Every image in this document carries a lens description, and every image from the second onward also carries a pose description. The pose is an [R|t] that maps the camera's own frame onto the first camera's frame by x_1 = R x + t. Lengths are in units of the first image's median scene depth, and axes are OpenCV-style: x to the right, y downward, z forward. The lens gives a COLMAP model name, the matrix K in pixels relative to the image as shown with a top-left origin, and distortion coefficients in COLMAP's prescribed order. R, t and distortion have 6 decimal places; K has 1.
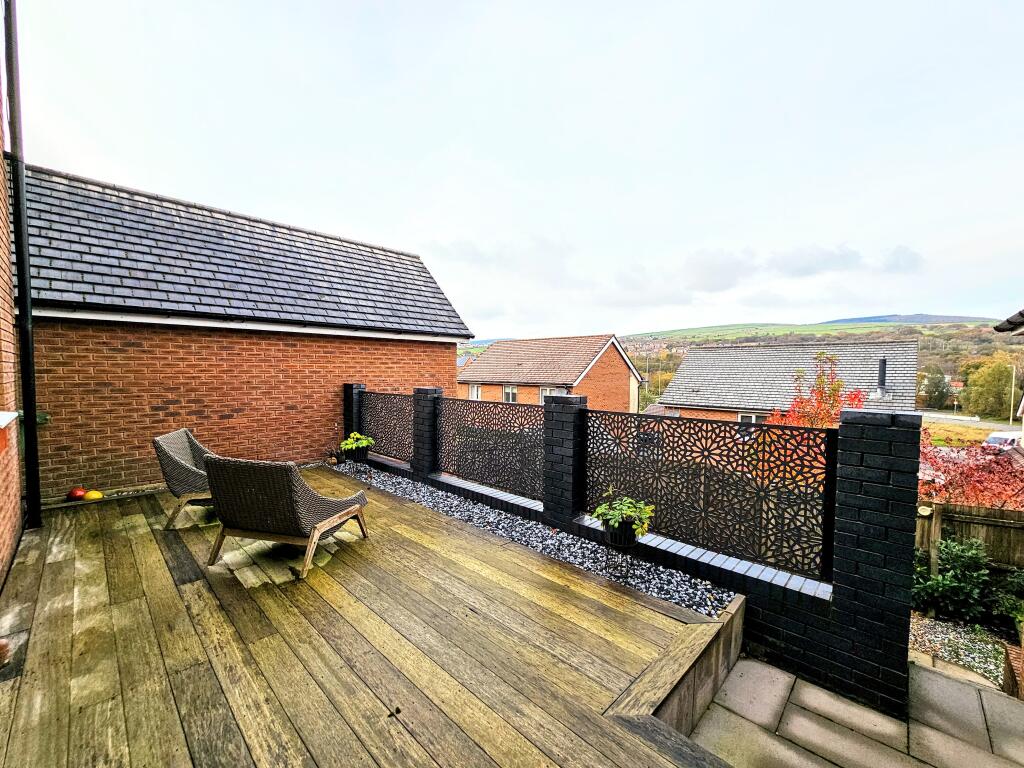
lens RADIAL K [[416.8, 0, 511.6], [0, 416.8, 384.4], [0, 0, 1]] dist [-0.010477, 0.001647]
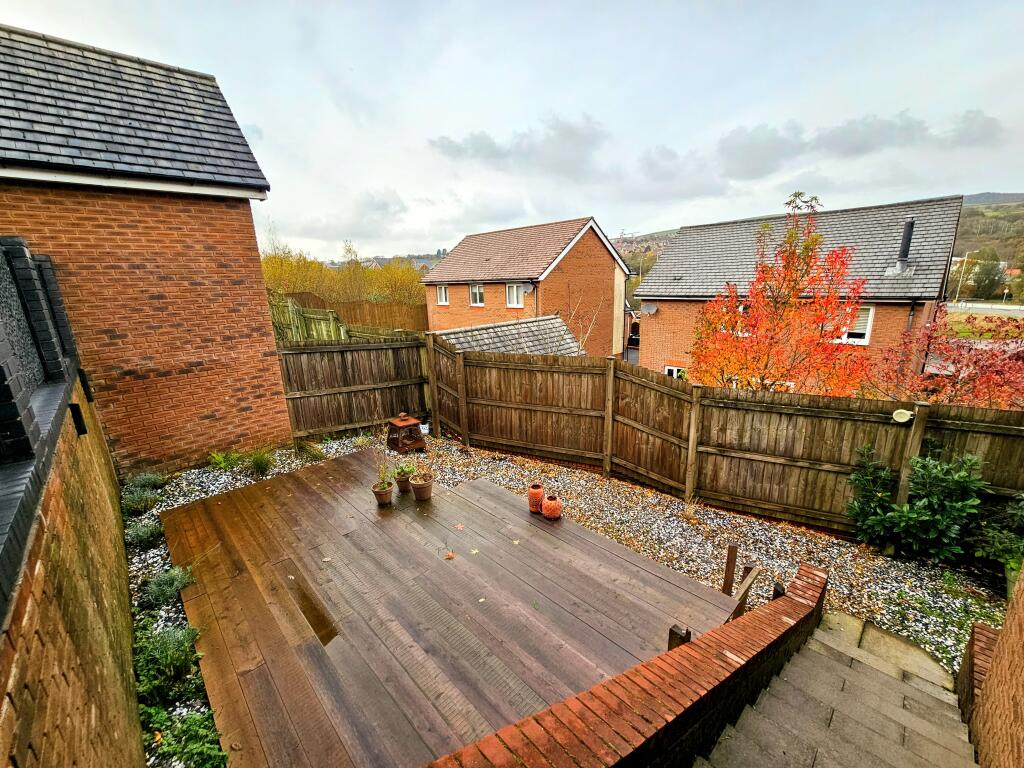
lens RADIAL K [[416.8, 0, 512.7], [0, 416.8, 384.9], [0, 0, 1]] dist [-0.010477, 0.001647]
pose [[0.998282, -0.029332, -0.050719, 0.390765], [0.039573, 0.975922, 0.214502, 0.084447], [0.043206, -0.216141, 0.975406, 0.314676]]
